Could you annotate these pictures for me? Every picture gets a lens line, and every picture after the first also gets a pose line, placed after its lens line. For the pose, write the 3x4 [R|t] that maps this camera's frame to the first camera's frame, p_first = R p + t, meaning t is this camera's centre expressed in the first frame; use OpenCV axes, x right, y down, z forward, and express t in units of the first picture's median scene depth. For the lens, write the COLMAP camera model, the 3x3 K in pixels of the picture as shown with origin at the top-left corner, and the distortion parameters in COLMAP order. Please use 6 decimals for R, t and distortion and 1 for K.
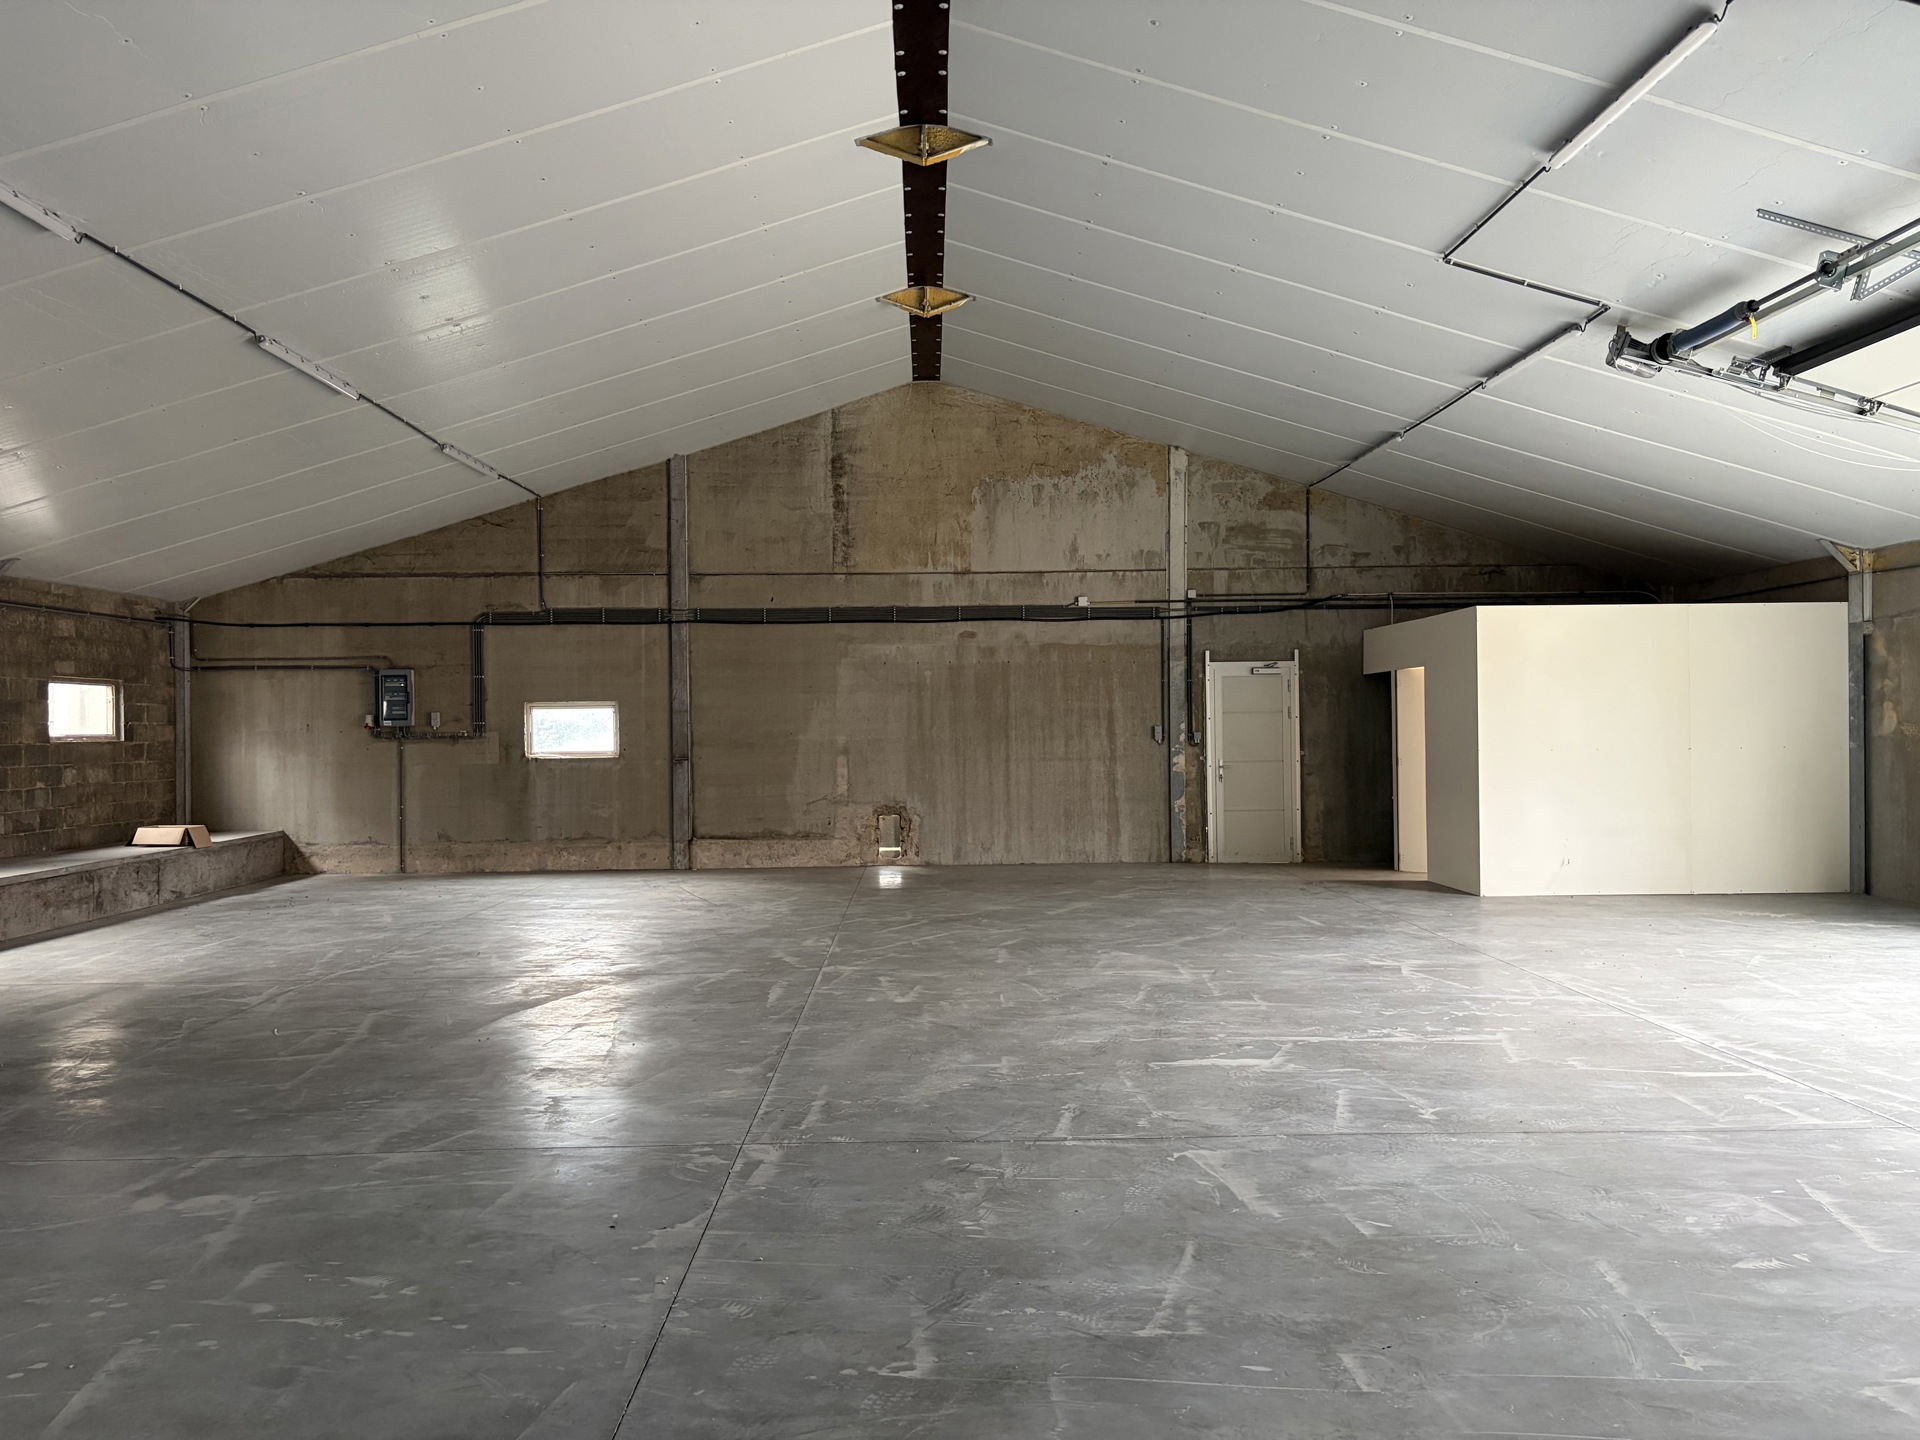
lens RADIAL K [[1448.9, 0, 958.9], [0, 1448.9, 727.6], [0, 0, 1]] dist [0.059034, -0.068240]
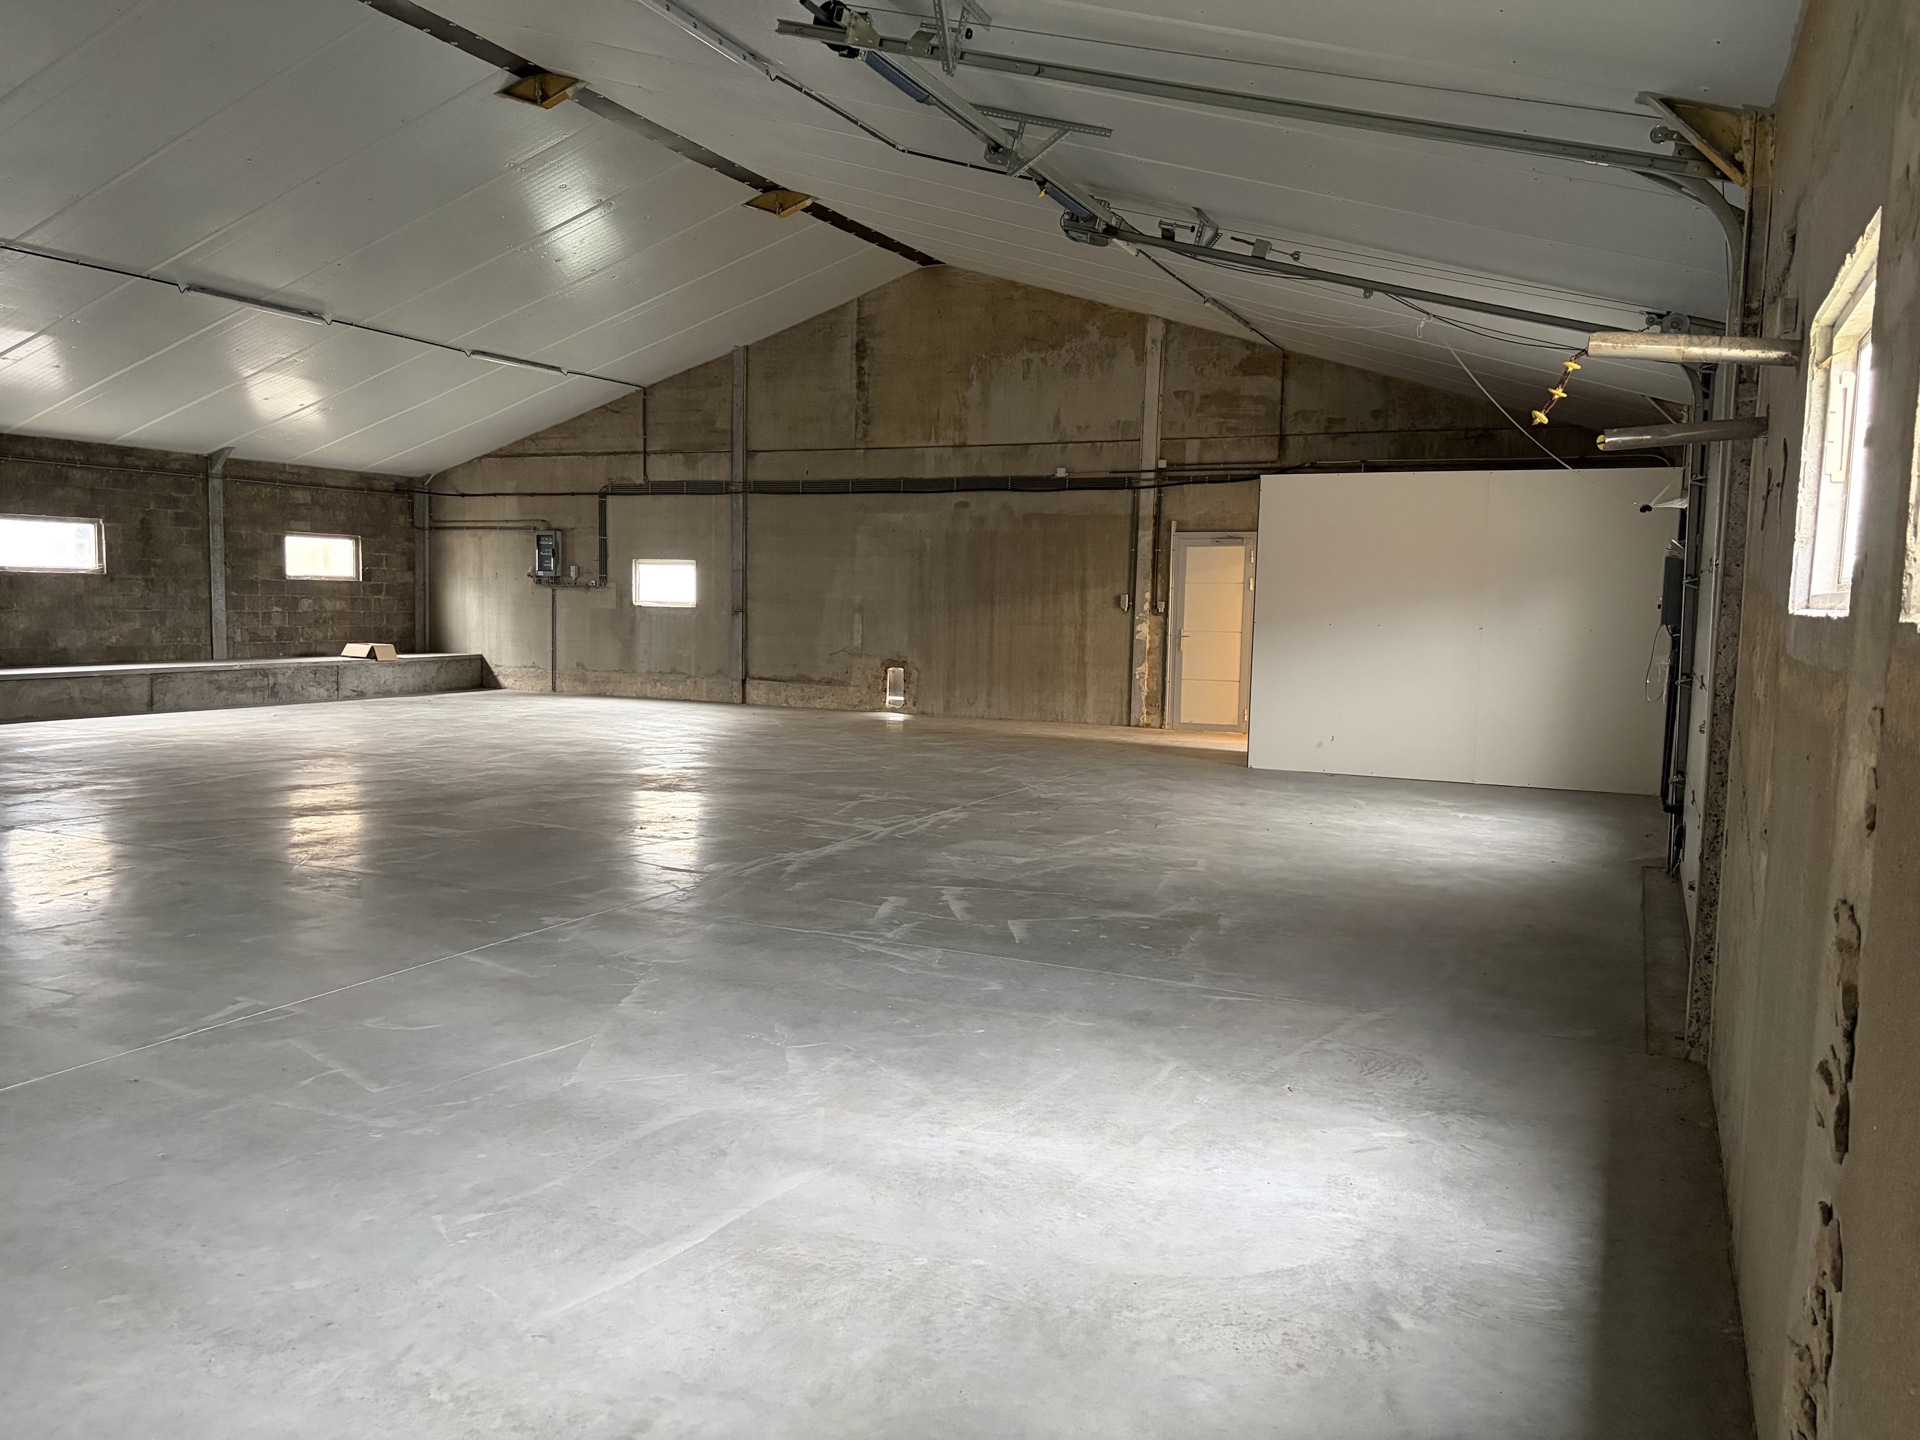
lens RADIAL K [[1448.9, 0, 961.6], [0, 1448.9, 751.4], [0, 0, 1]] dist [0.059034, -0.068240]
pose [[0.897066, 0.076513, -0.435223, 0.496901], [-0.030268, 0.993222, 0.112224, -0.002559], [0.440859, -0.087499, 0.893301, 0.014723]]
